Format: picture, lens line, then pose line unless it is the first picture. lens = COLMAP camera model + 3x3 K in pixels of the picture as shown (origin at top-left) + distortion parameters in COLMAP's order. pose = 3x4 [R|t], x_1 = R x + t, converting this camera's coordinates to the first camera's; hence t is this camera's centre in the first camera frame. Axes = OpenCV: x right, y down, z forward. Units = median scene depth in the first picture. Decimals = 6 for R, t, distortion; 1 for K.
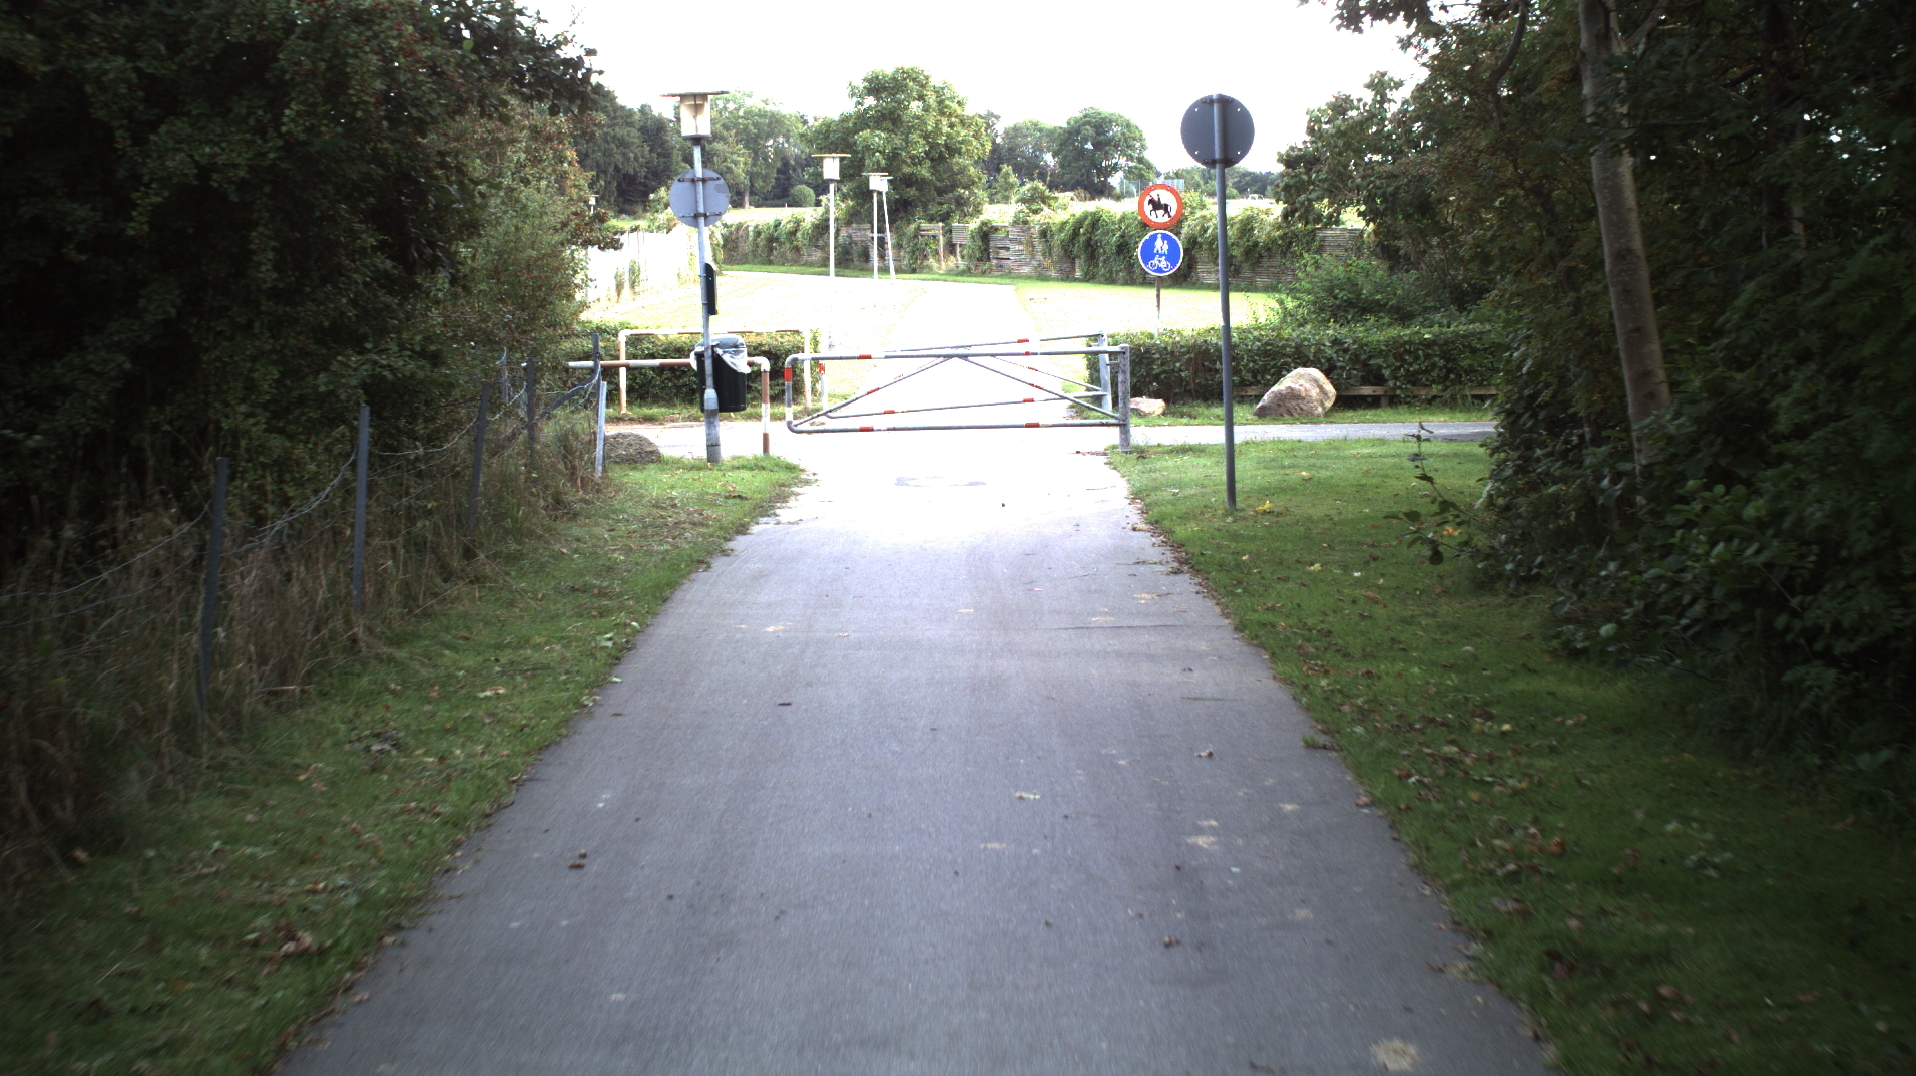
lens RADIAL K [[10286.5, 0, 963.9], [0, 10286.5, 530.8], [0, 0, 1]] dist [-2.240622, 0.000000]
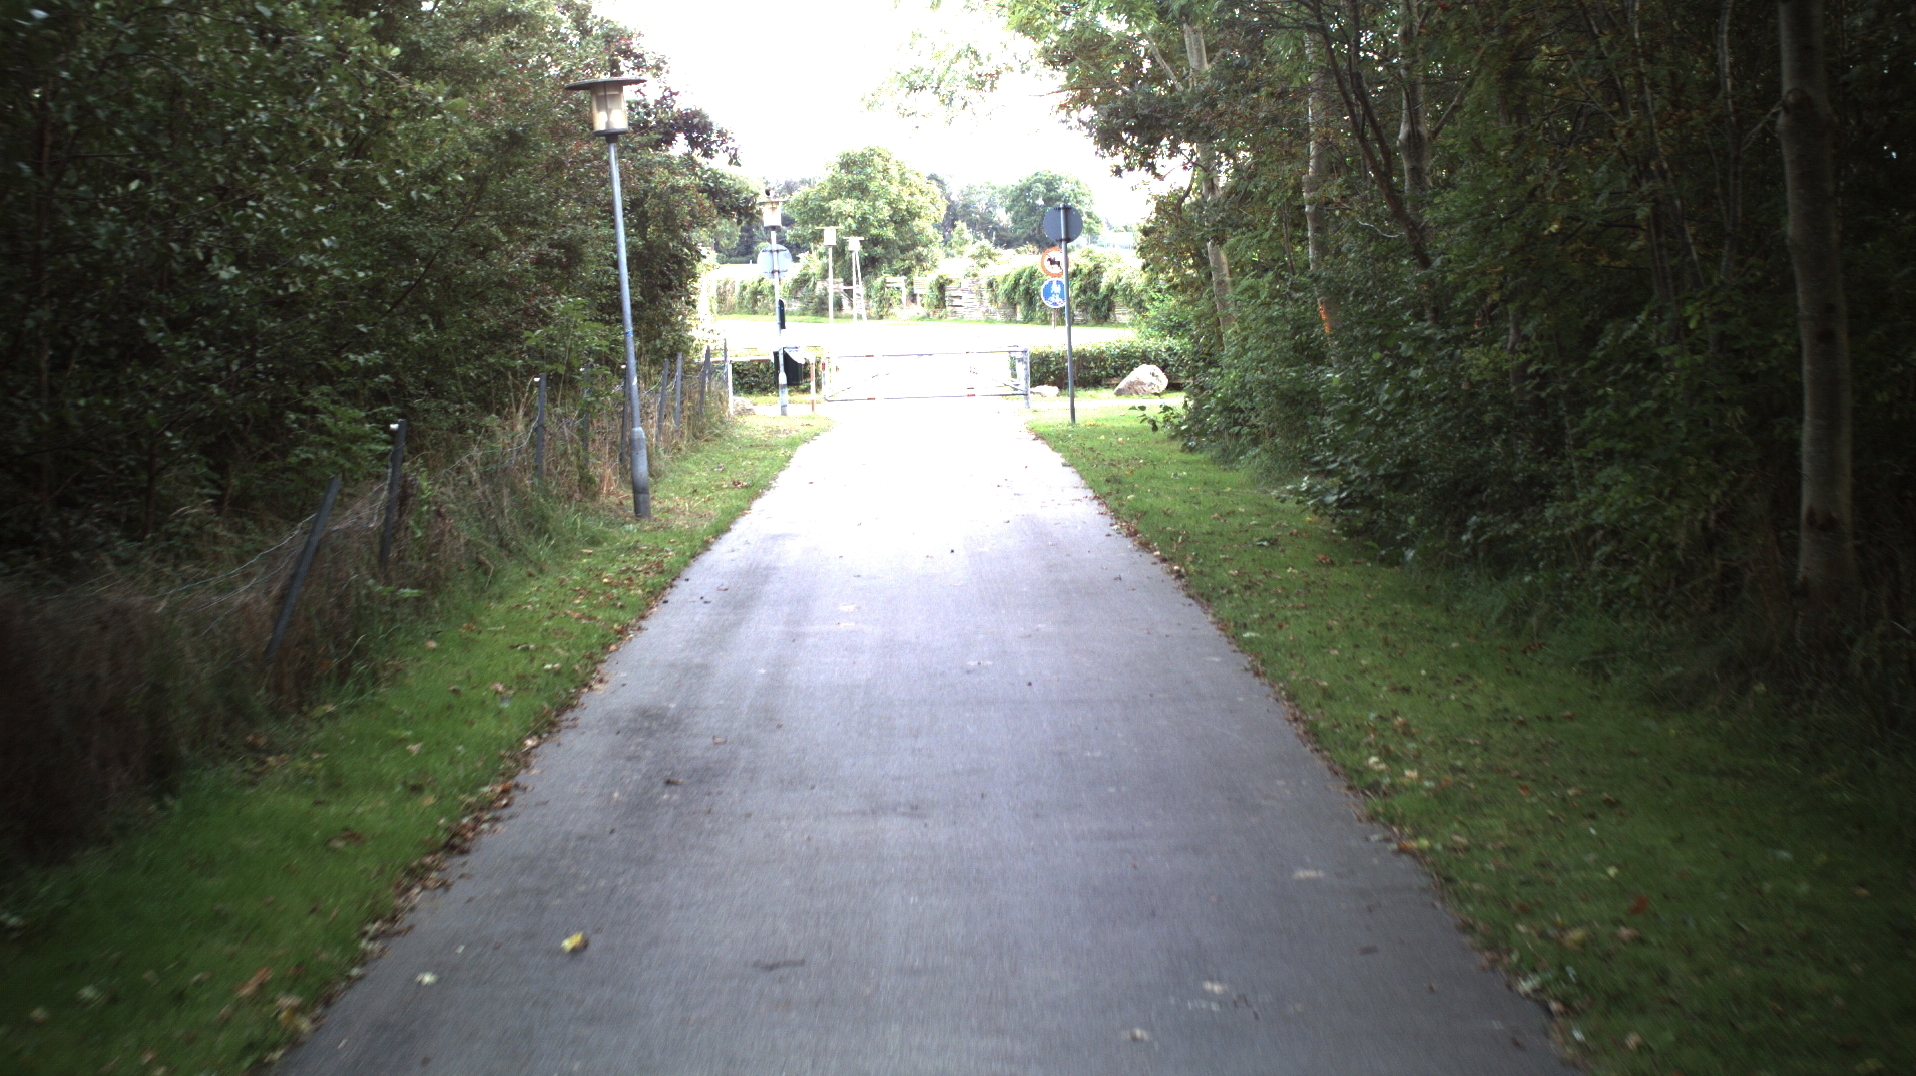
lens RADIAL K [[10286.5, 0, 938.2], [0, 10286.5, 547.4], [0, 0, 1]] dist [-2.240622, 0.000000]
pose [[0.999929, -0.011820, 0.001448, -0.001065], [0.011825, 0.999923, -0.003666, 0.016328], [-0.001405, 0.003683, 0.999992, -0.533129]]
